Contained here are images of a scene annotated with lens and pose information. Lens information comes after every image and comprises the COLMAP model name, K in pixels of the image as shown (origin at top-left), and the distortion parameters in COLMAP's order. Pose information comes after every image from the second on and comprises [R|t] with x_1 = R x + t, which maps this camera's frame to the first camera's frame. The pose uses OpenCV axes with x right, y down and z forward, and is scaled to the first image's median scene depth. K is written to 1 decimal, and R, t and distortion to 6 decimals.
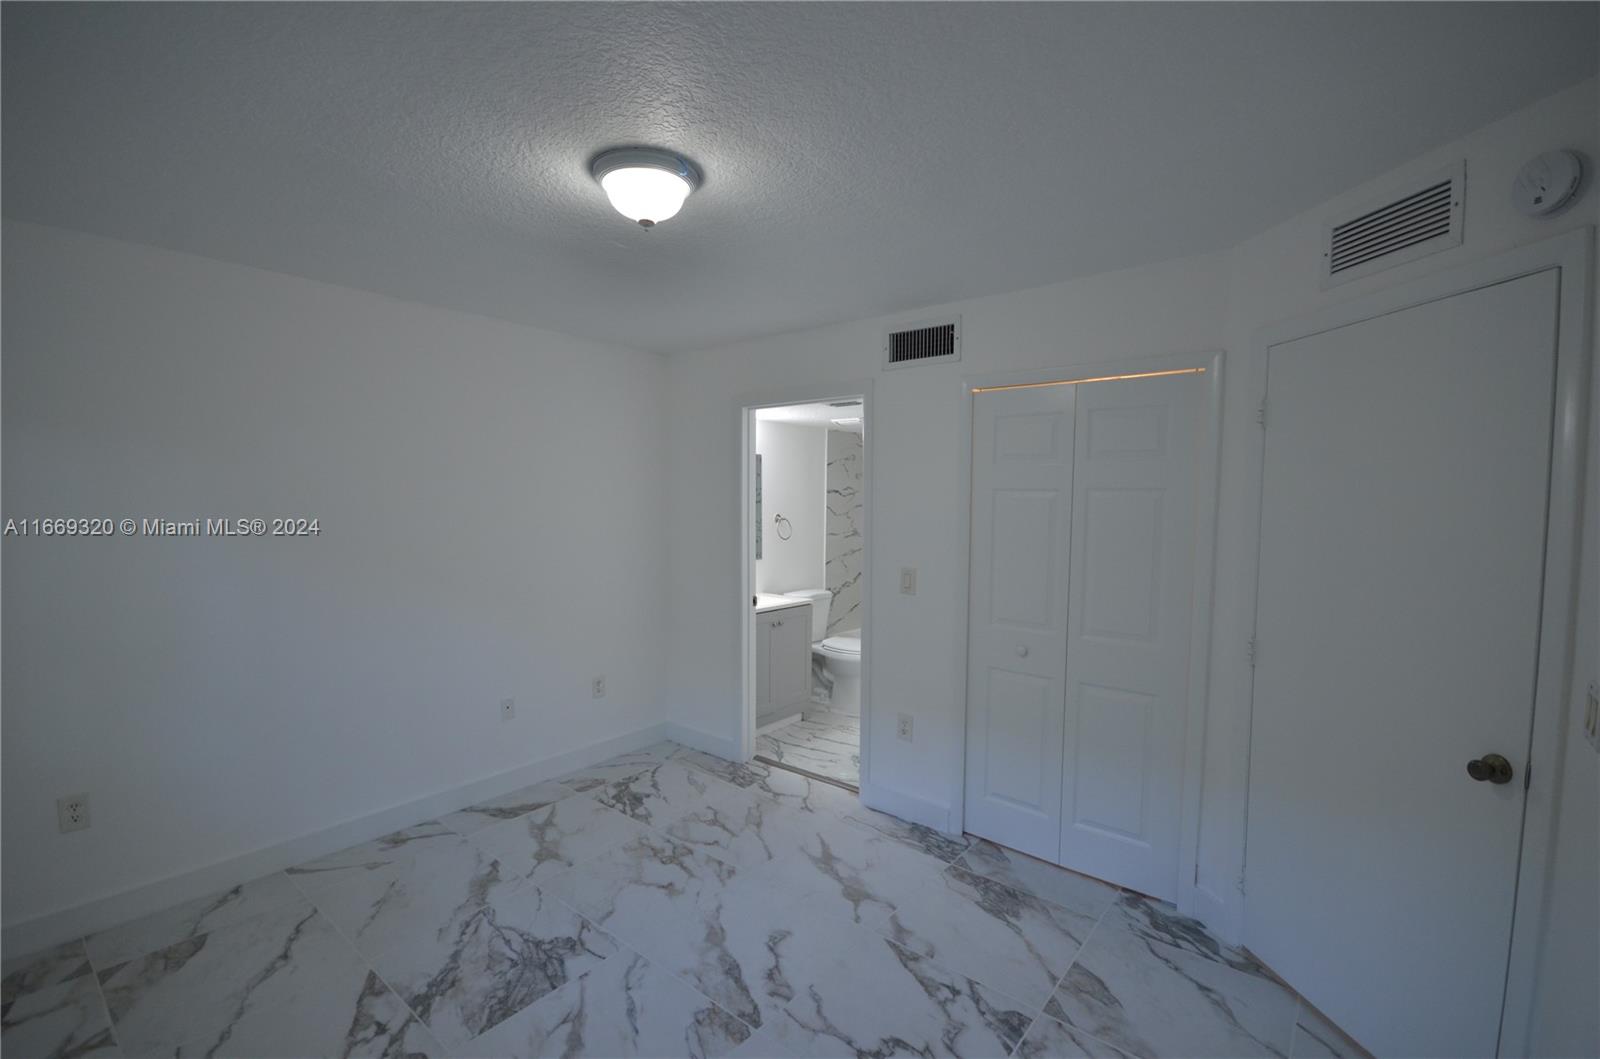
lens RADIAL K [[698.5, 0, 802.0], [0, 698.5, 539.9], [0, 0, 1]] dist [0.007200, -0.007589]
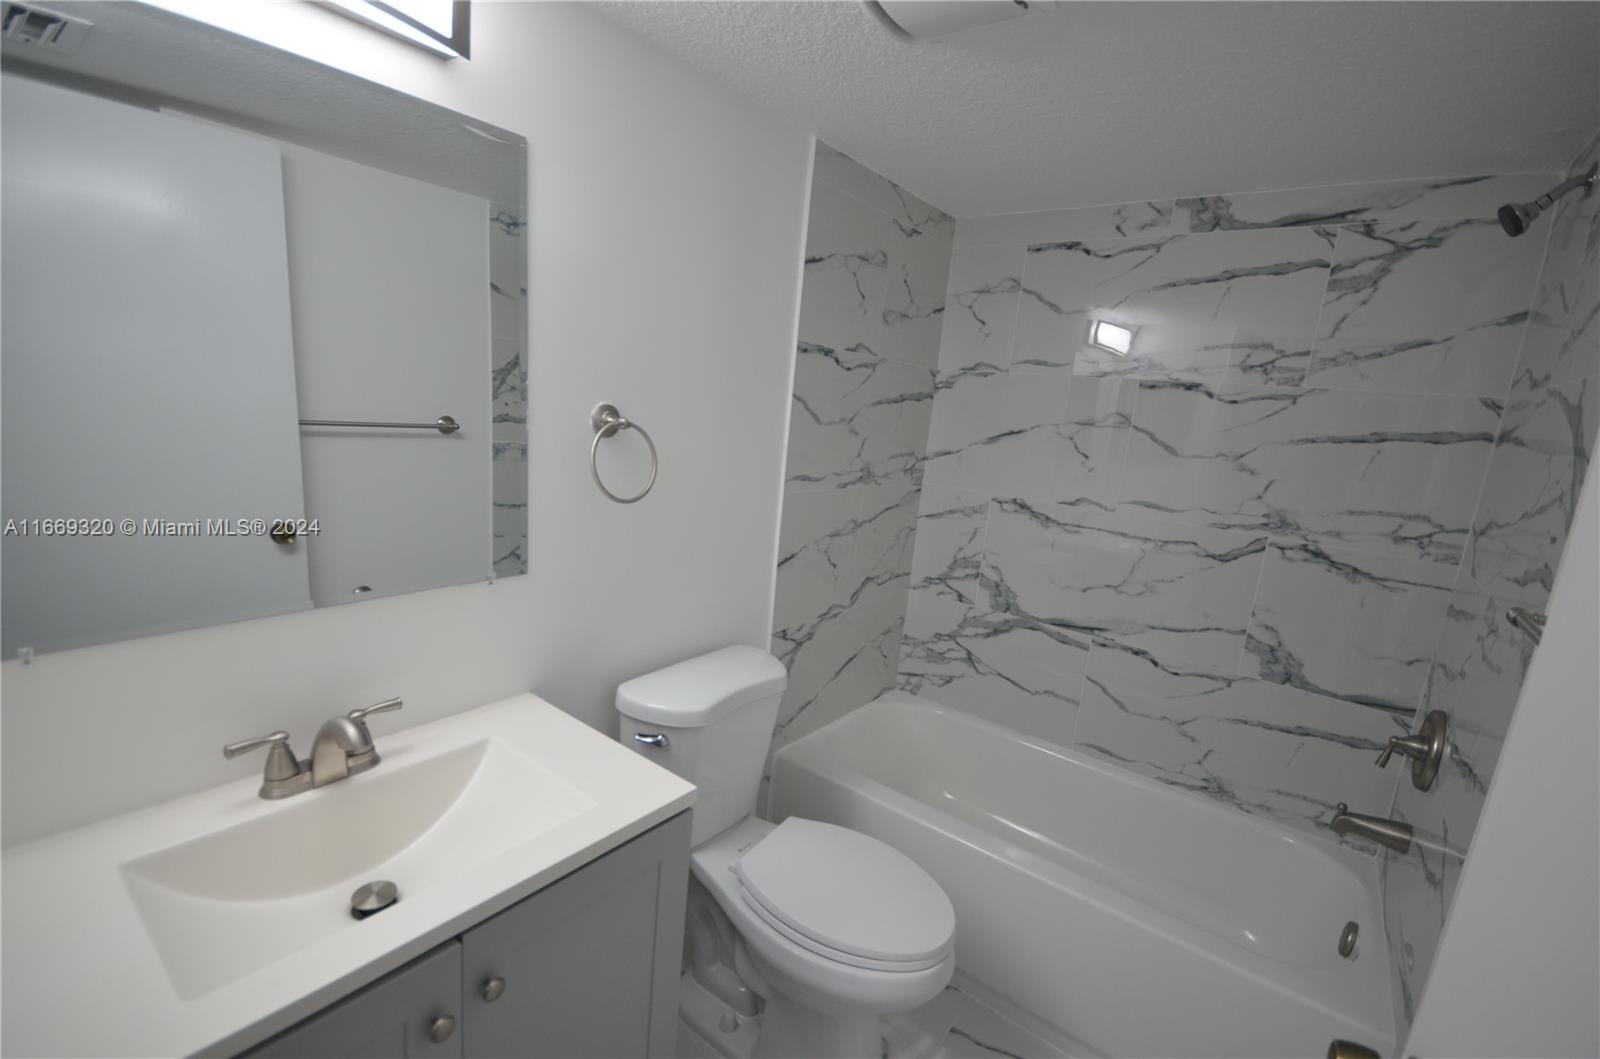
lens RADIAL K [[698.5, 0, 802.0], [0, 698.5, 539.9], [0, 0, 1]] dist [0.007200, -0.007589]
pose [[0.996153, 0.074638, 0.045915, 0.028604], [-0.080551, 0.986235, 0.144399, -0.027554], [-0.034505, -0.147542, 0.988454, 0.651342]]
